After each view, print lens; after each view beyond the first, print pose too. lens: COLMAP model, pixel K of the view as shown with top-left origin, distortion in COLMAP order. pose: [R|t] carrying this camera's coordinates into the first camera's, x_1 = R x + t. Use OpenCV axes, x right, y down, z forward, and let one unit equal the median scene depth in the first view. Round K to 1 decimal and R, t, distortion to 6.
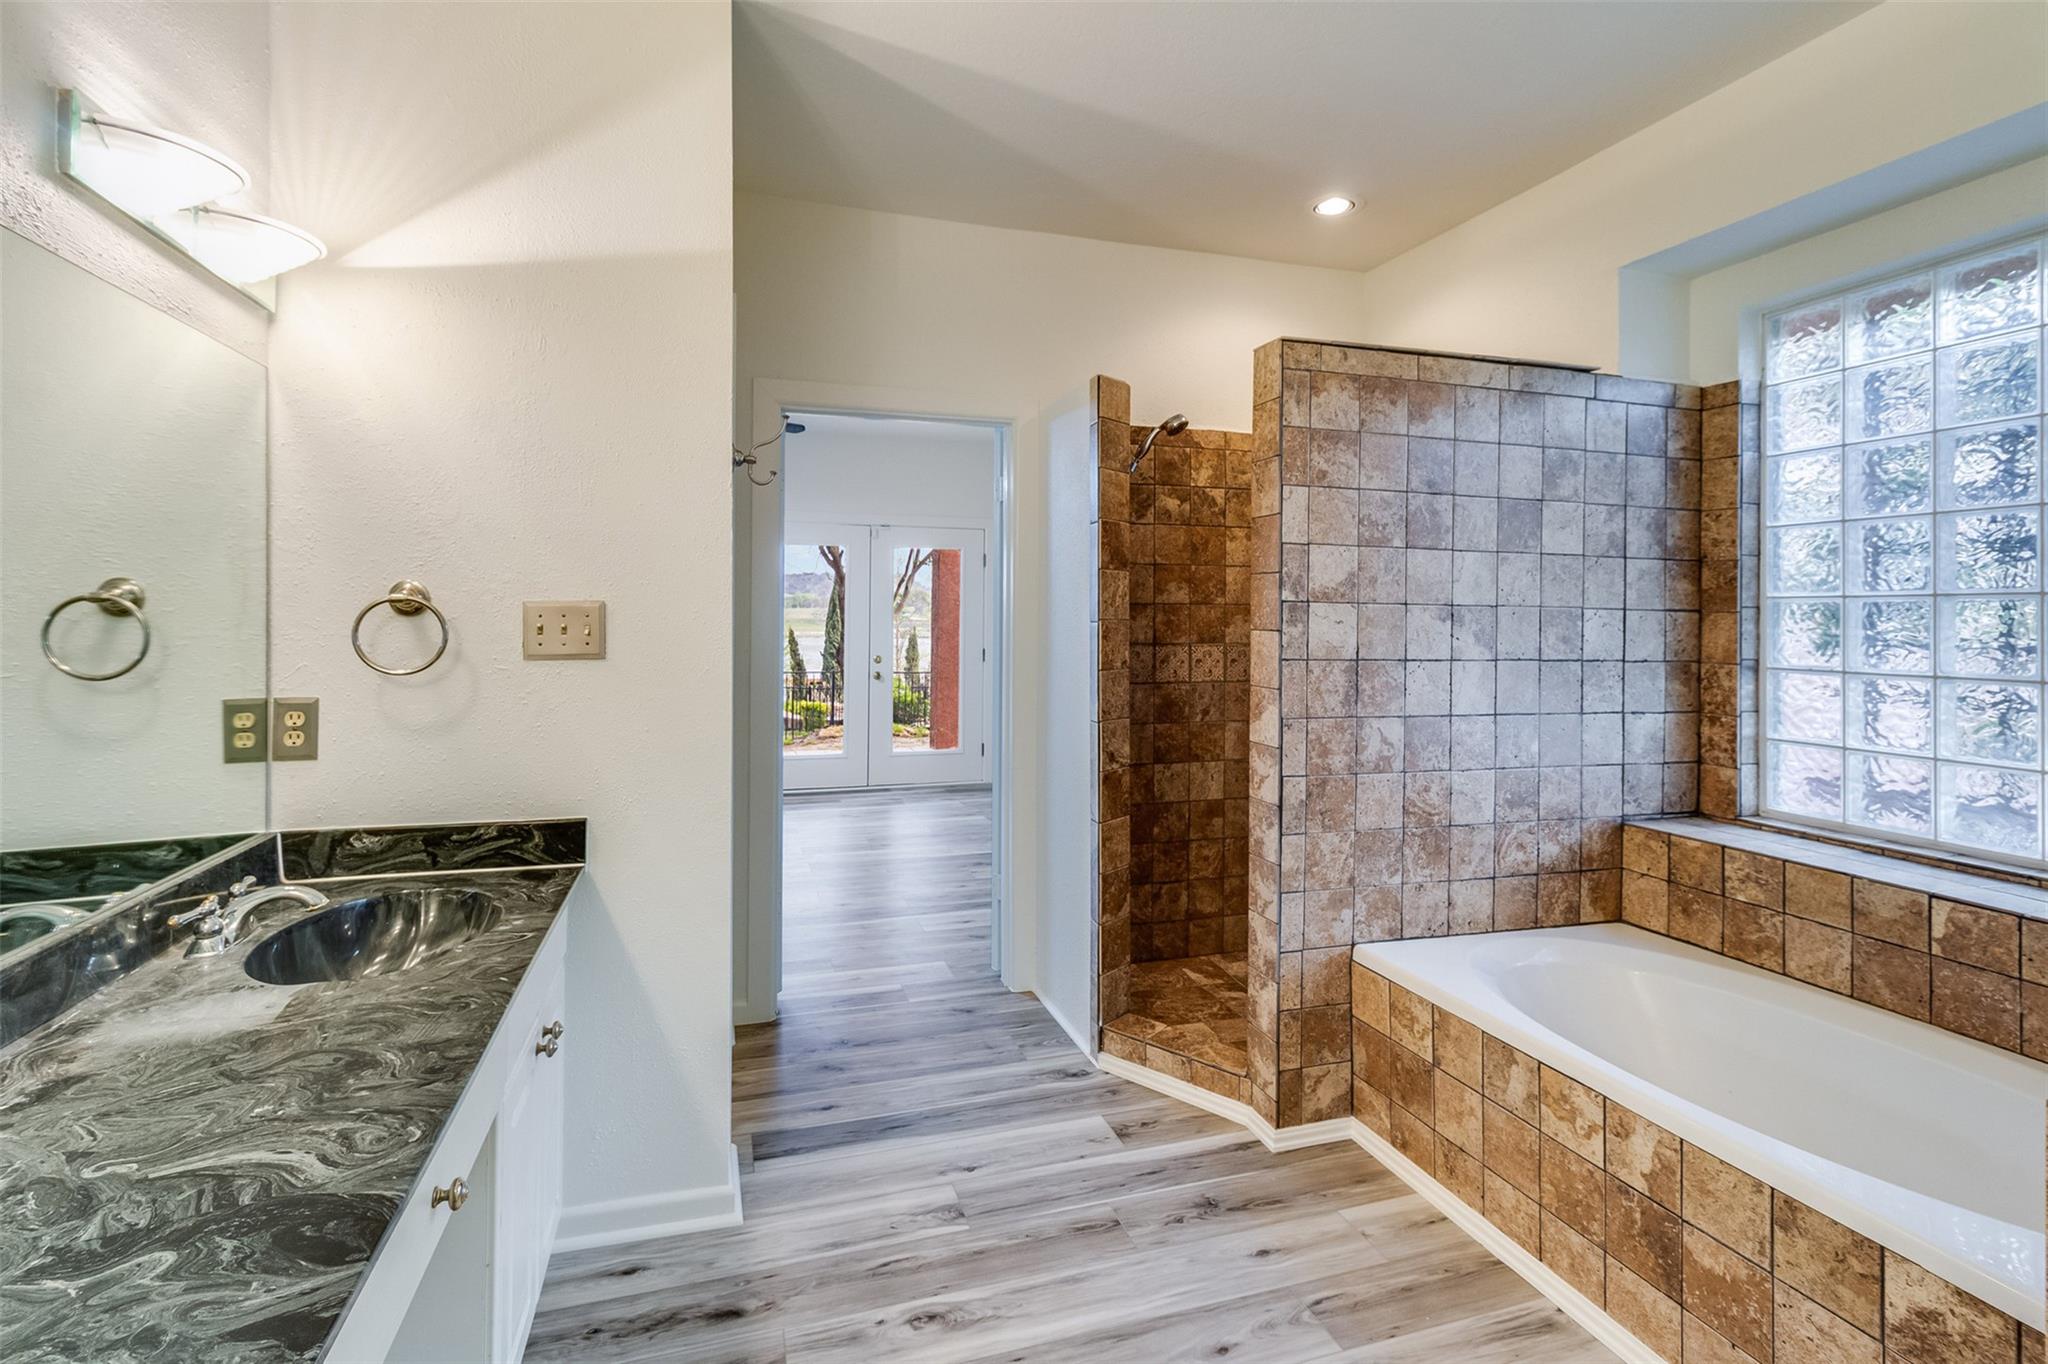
lens RADIAL K [[943.8, 0, 999.5], [0, 943.8, 623.4], [0, 0, 1]] dist [0.004723, -0.000367]
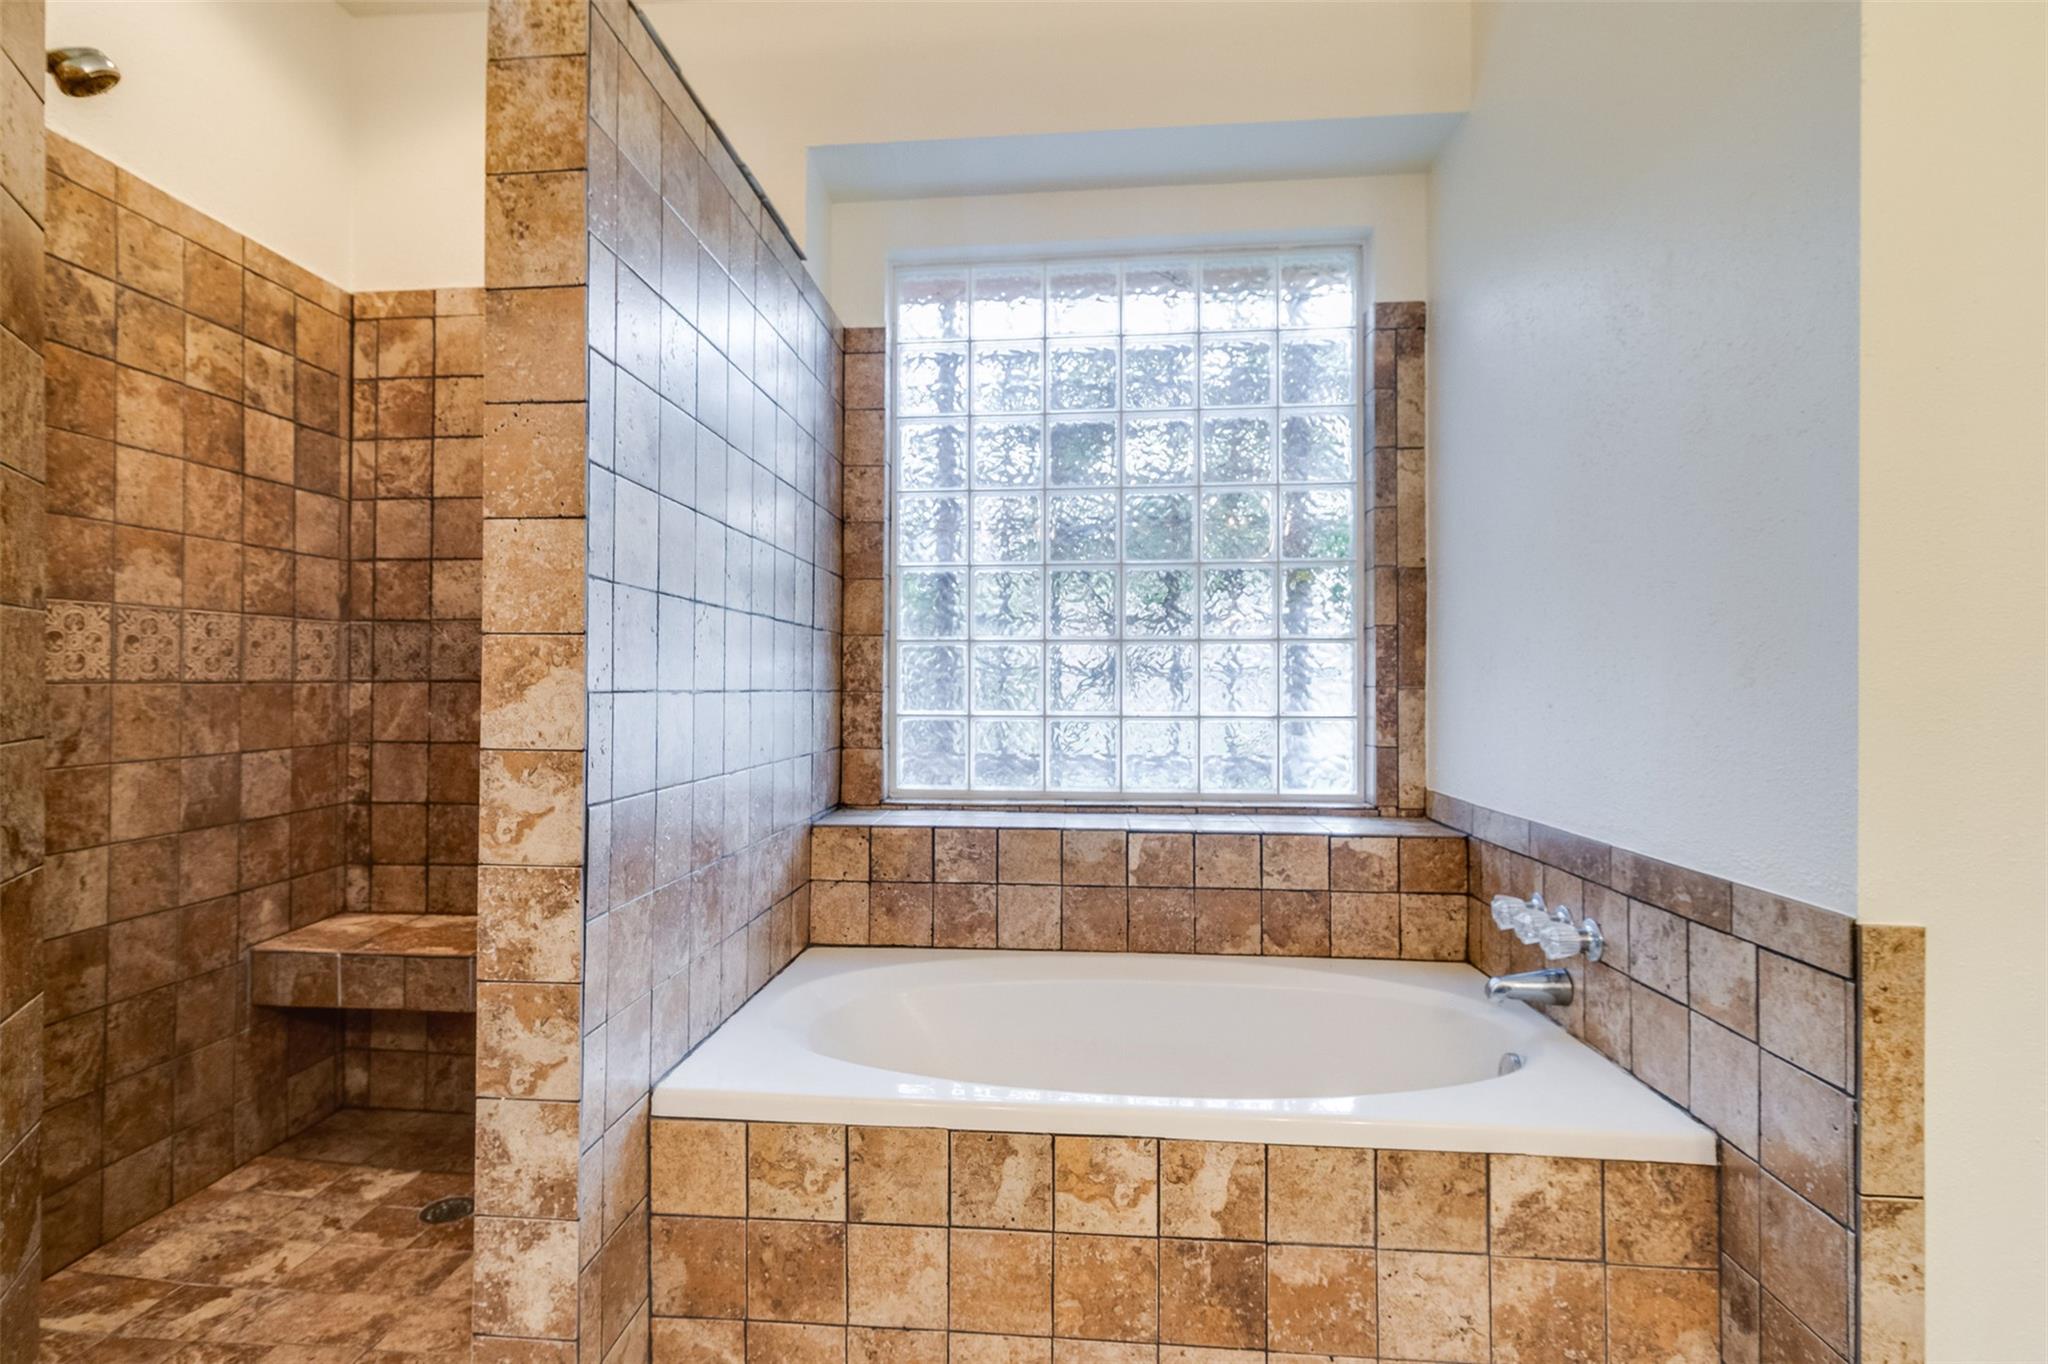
lens RADIAL K [[1049.7, 0, 1021.2], [0, 1049.7, 665.6], [0, 0, 1]] dist [0.006503, 0.000267]
pose [[0.381618, 0.001717, 0.924318, -0.129095], [0.003798, 0.999987, -0.003426, 0.087027], [-0.924312, 0.004818, 0.381607, 0.551033]]
